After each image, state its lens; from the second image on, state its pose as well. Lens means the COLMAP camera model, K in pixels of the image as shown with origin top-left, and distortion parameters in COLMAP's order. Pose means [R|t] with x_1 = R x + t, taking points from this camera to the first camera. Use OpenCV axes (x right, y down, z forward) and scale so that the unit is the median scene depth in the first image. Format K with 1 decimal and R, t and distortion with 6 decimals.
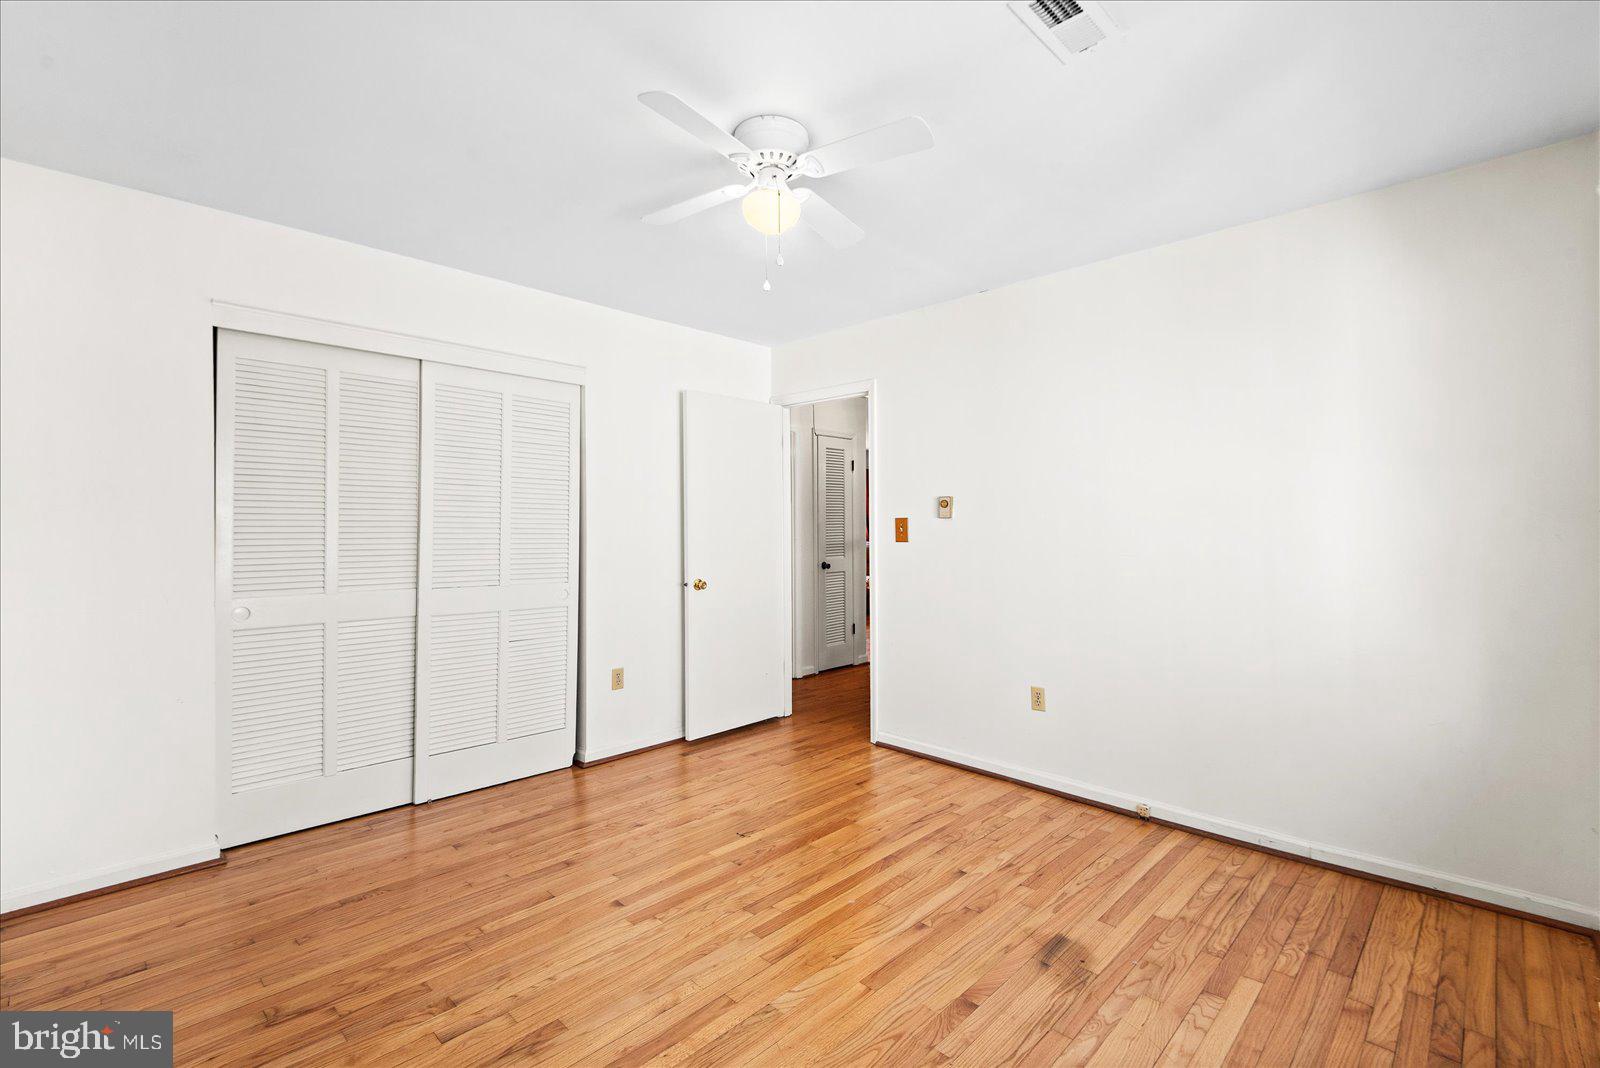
lens RADIAL K [[705.7, 0, 821.2], [0, 705.7, 547.3], [0, 0, 1]] dist [0.034155, -0.025134]
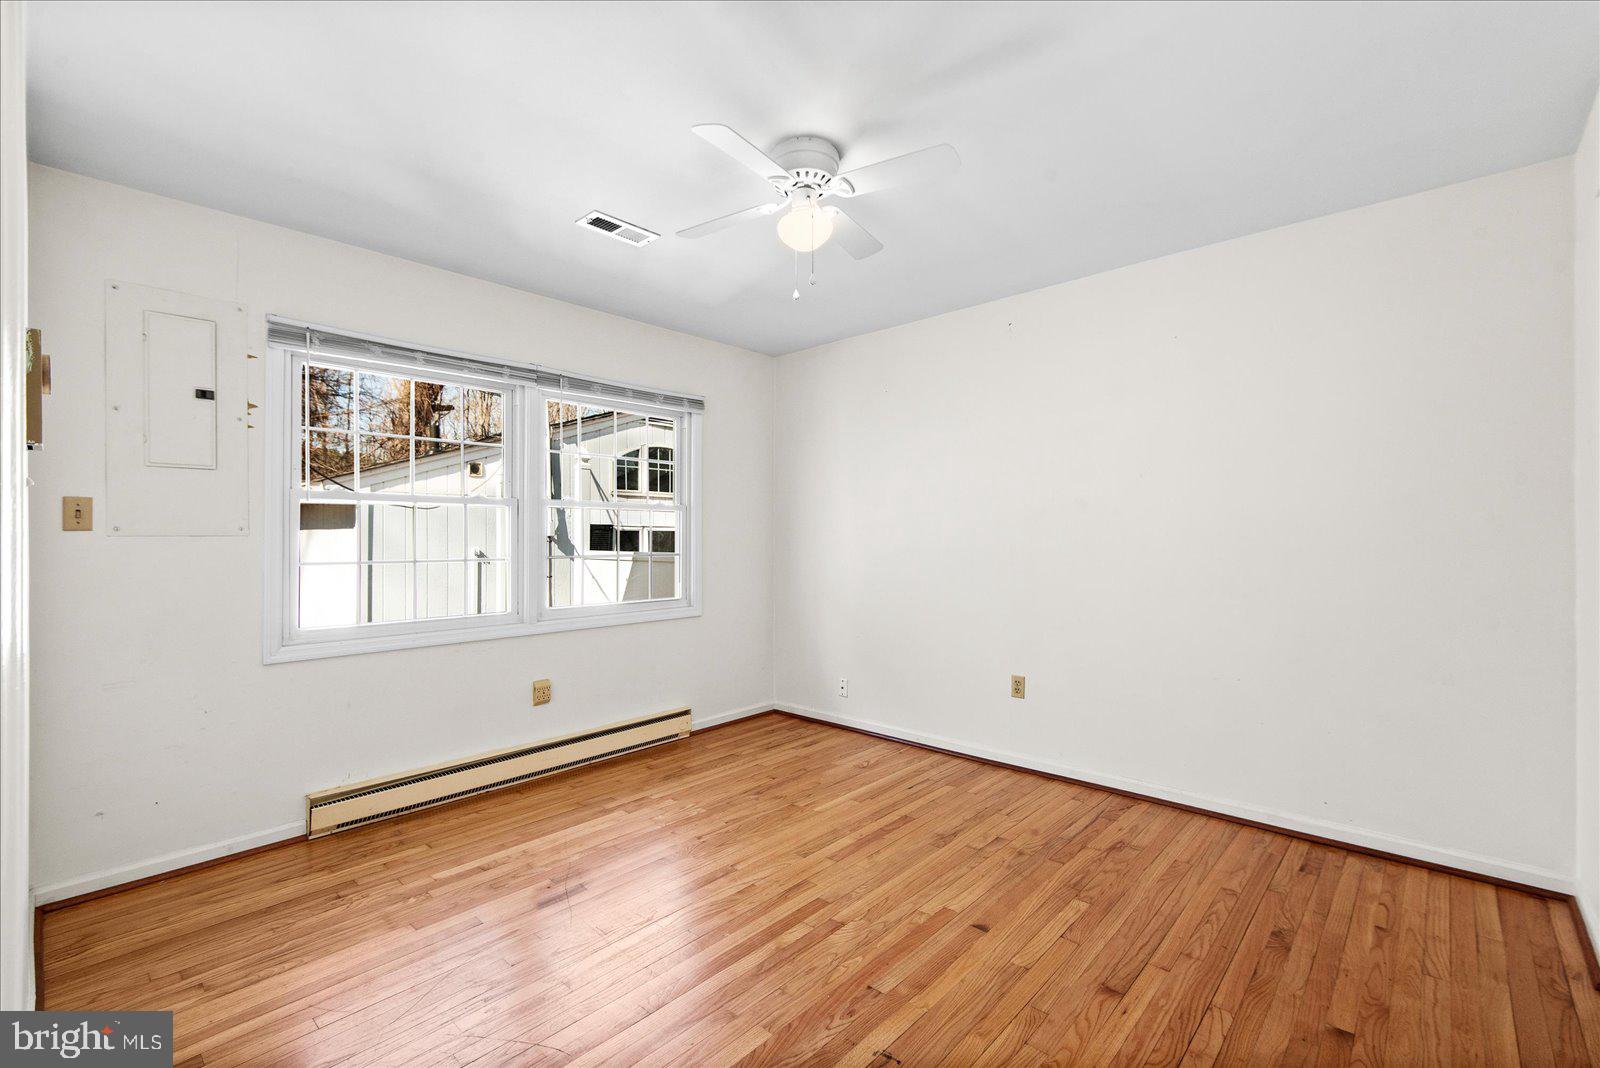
lens RADIAL K [[705.7, 0, 821.2], [0, 705.7, 547.3], [0, 0, 1]] dist [0.034155, -0.025134]
pose [[-0.999752, 0.004137, -0.021878, -0.066164], [0.003516, 0.999593, 0.028328, -0.024362], [0.021987, 0.028244, -0.999359, 2.136721]]
